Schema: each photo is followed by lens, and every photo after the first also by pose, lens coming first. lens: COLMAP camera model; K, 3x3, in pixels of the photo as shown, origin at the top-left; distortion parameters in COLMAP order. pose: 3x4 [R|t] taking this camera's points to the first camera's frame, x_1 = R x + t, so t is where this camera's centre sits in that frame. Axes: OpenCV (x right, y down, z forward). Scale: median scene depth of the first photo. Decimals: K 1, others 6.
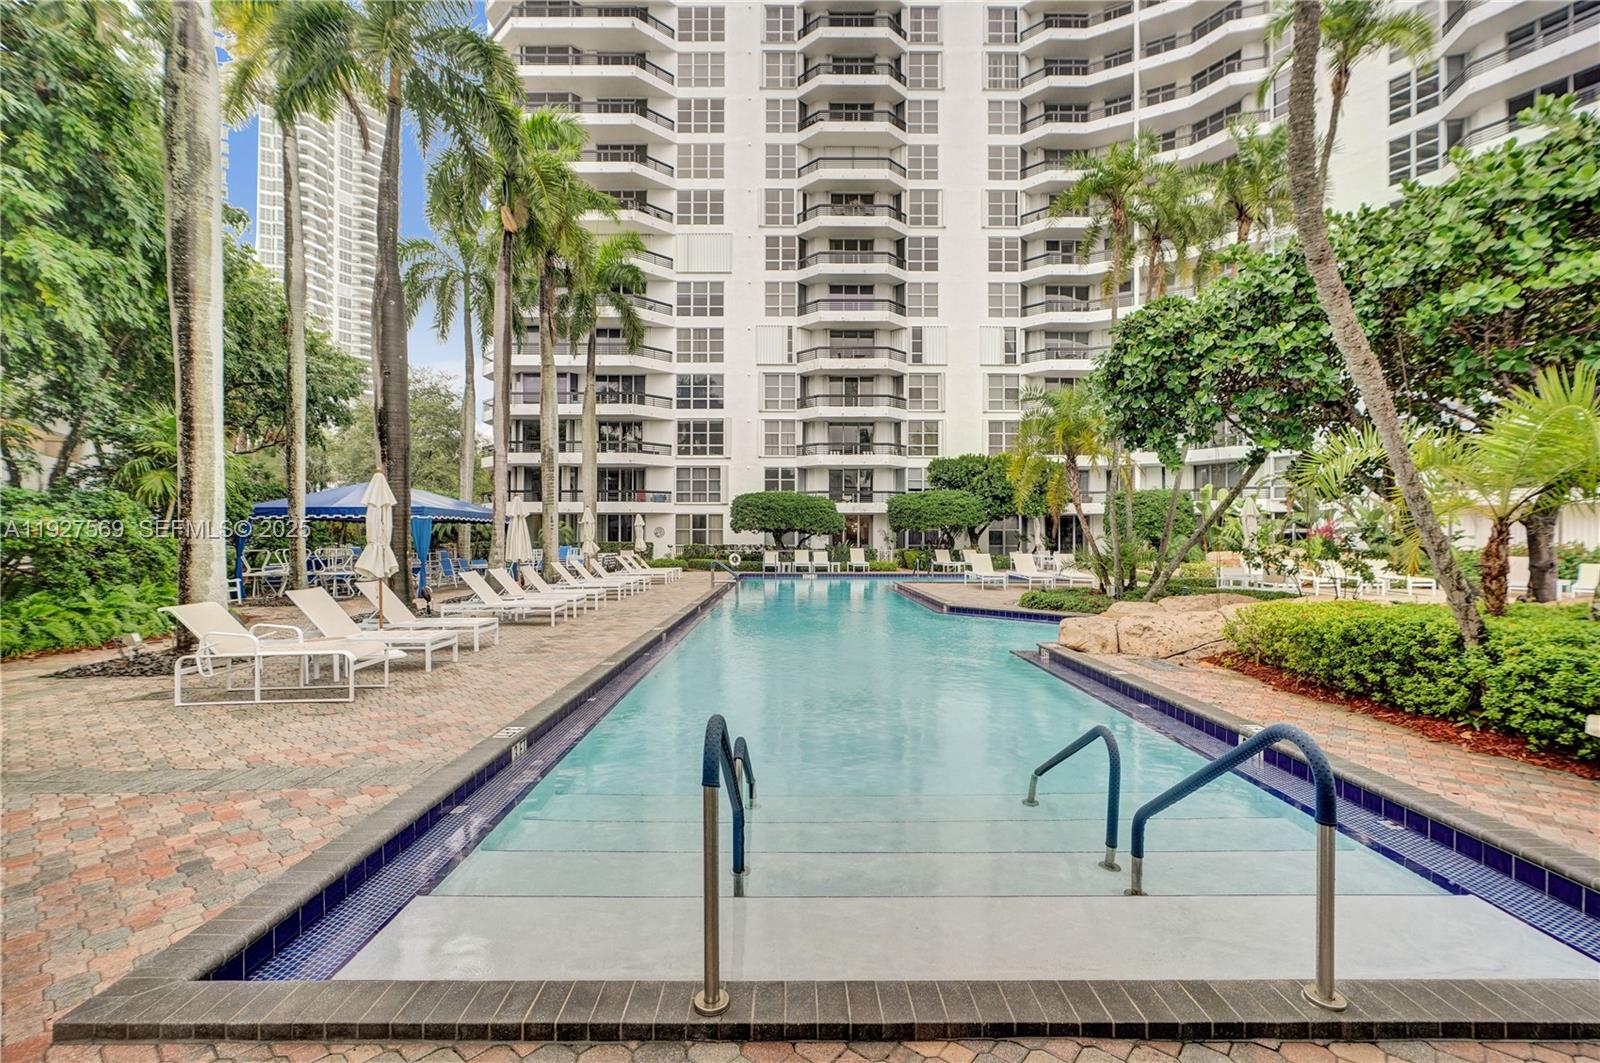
lens RADIAL K [[712.1, 0, 789.5], [0, 712.1, 531.8], [0, 0, 1]] dist [-0.013046, 0.006590]
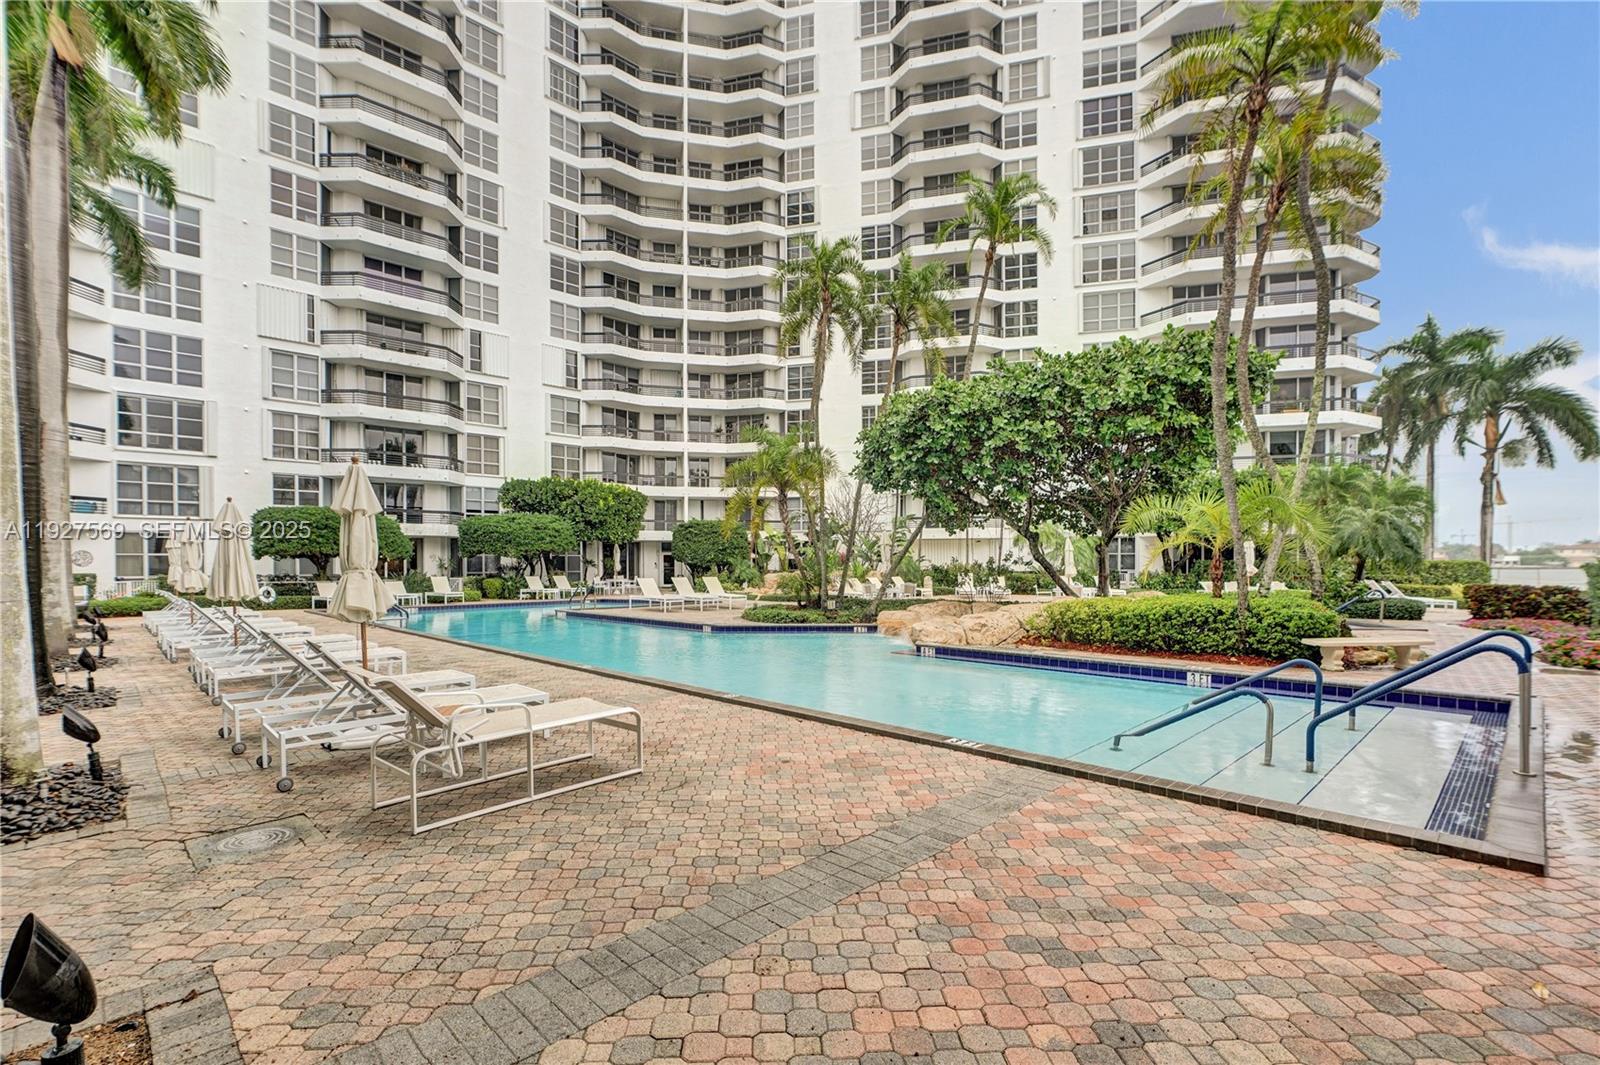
lens RADIAL K [[736.1, 0, 782.0], [0, 736.1, 566.7], [0, 0, 1]] dist [-0.001556, 0.000631]
pose [[0.721402, -0.009585, 0.692450, -0.188920], [0.001495, 0.999923, 0.012285, 0.000547], [-0.692515, -0.007827, 0.721361, 0.055263]]
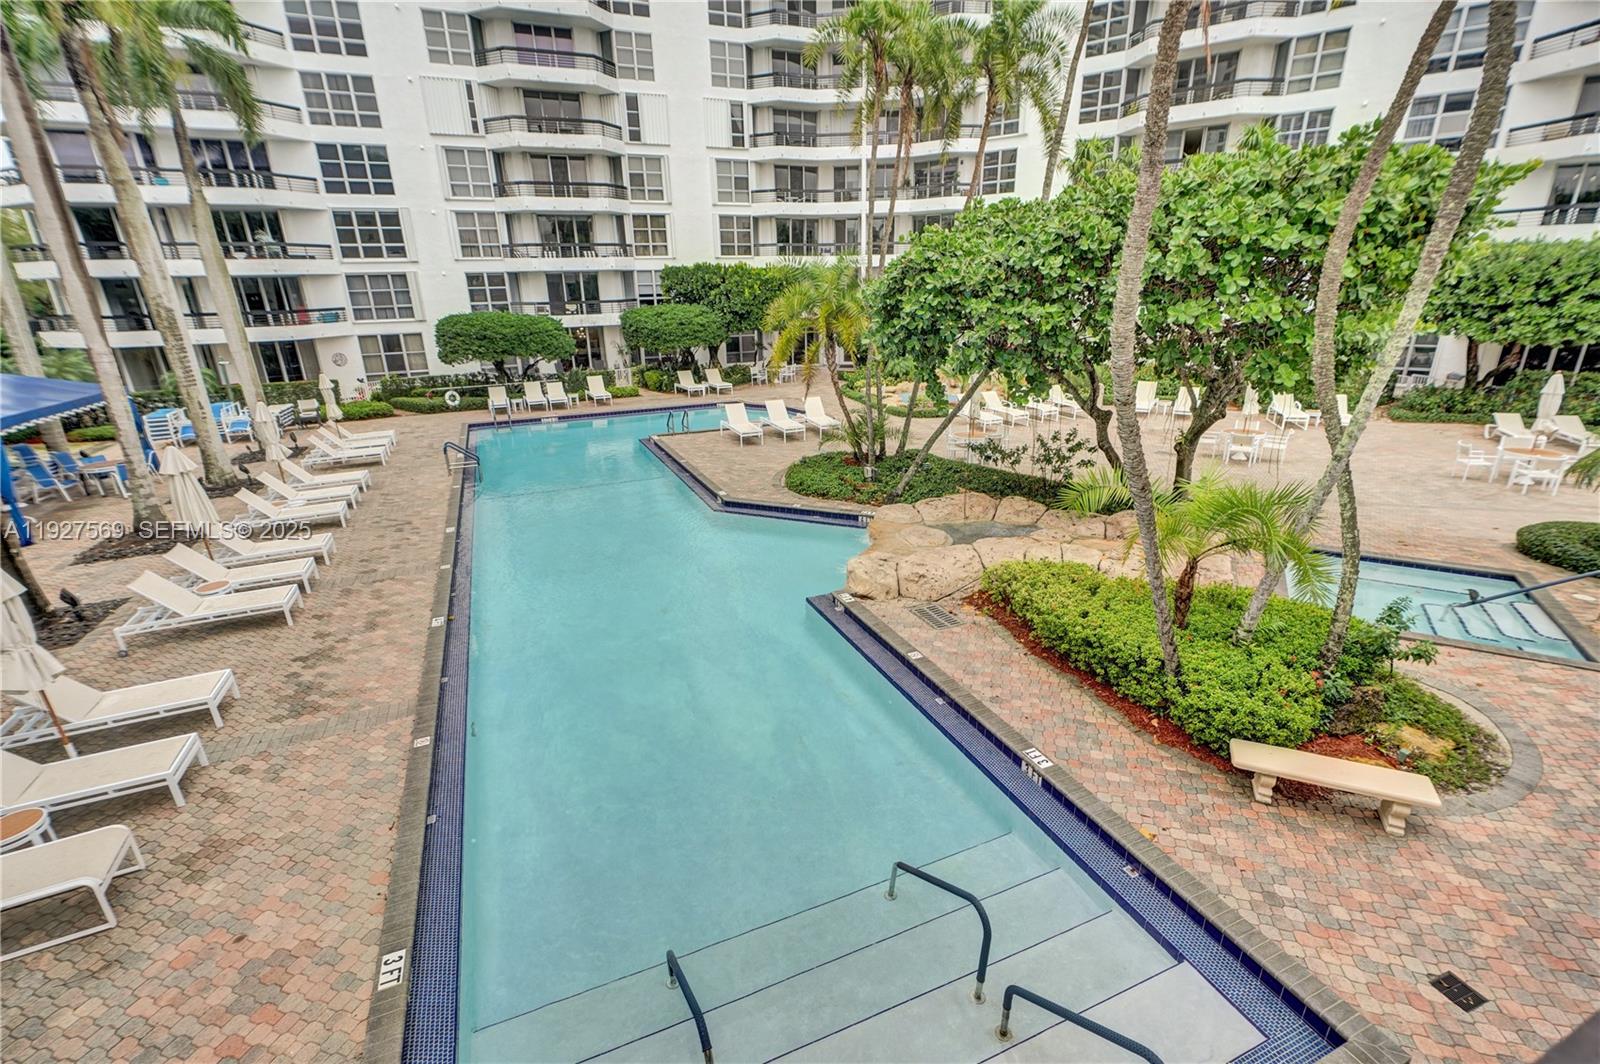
lens RADIAL K [[715.2, 0, 797.9], [0, 715.2, 539.9], [0, 0, 1]] dist [-0.010853, 0.006016]
pose [[0.921703, -0.151901, 0.356917, -0.021164], [0.020975, 0.938306, 0.345171, -0.077881], [-0.387329, -0.310658, 0.868025, 0.021486]]
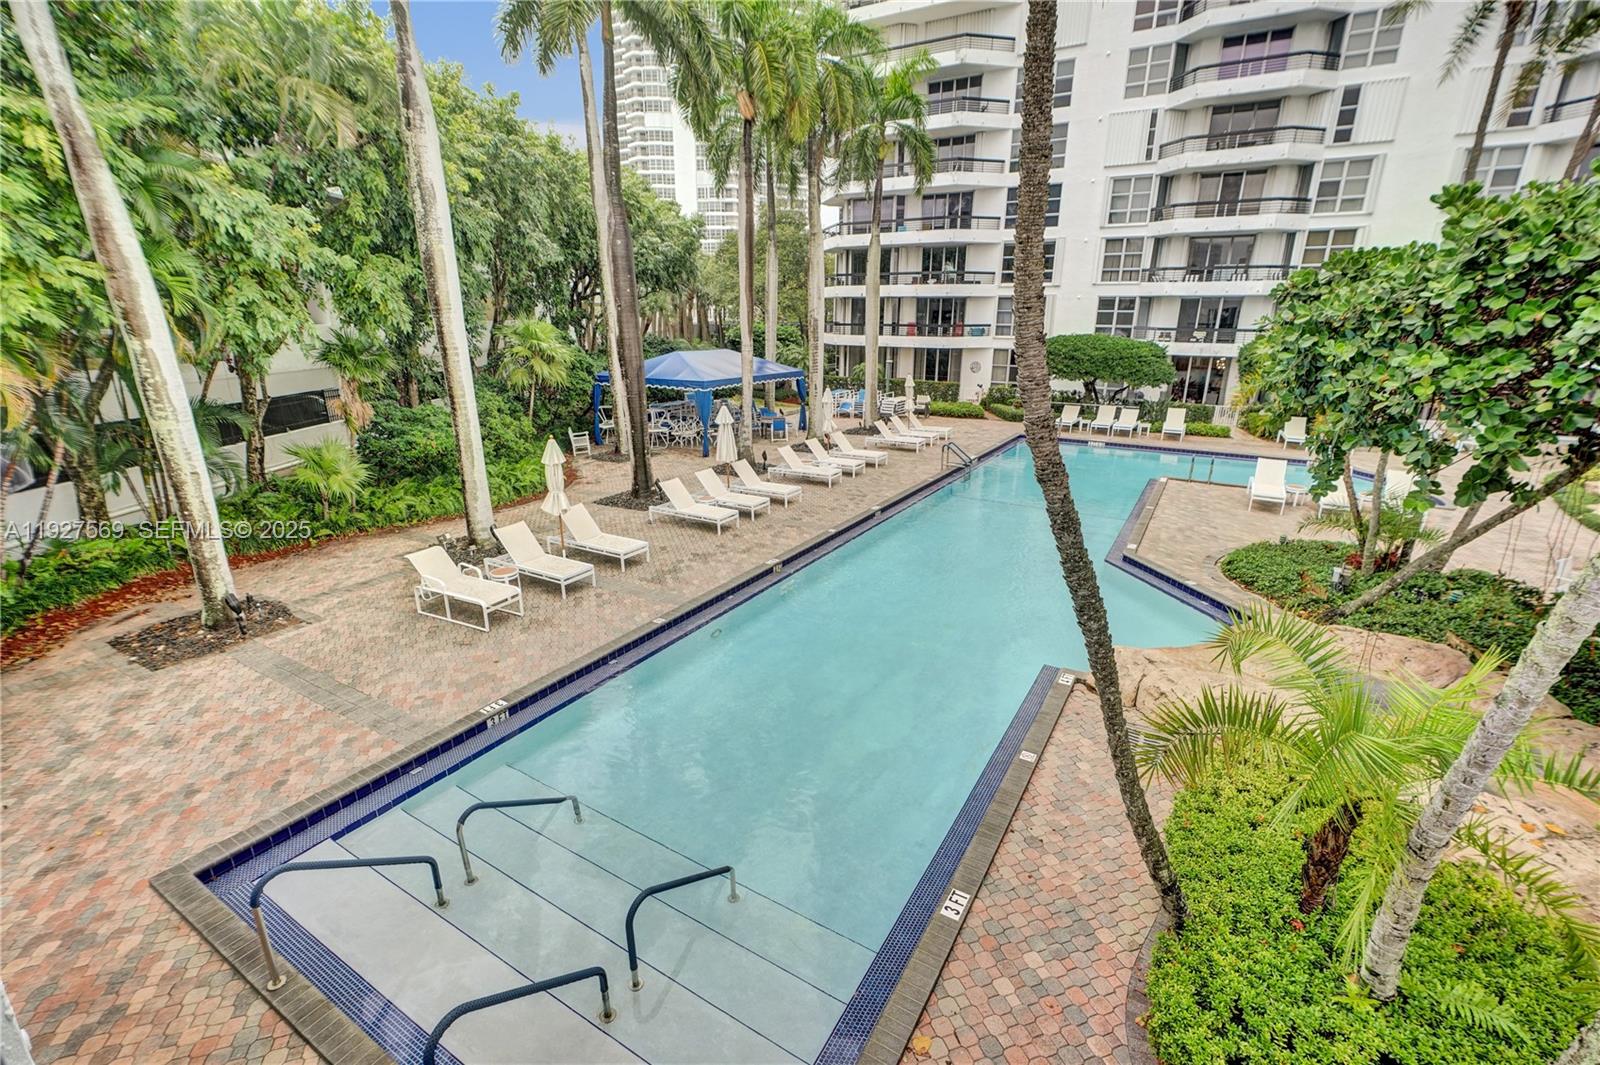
lens RADIAL K [[707.0, 0, 797.8], [0, 707.0, 535.0], [0, 0, 1]] dist [0.001381, 0.000858]
pose [[0.856210, 0.157412, -0.492063, 0.123127], [0.000268, 0.952316, 0.305115, -0.077496], [0.516628, -0.261374, 0.815340, 0.024036]]
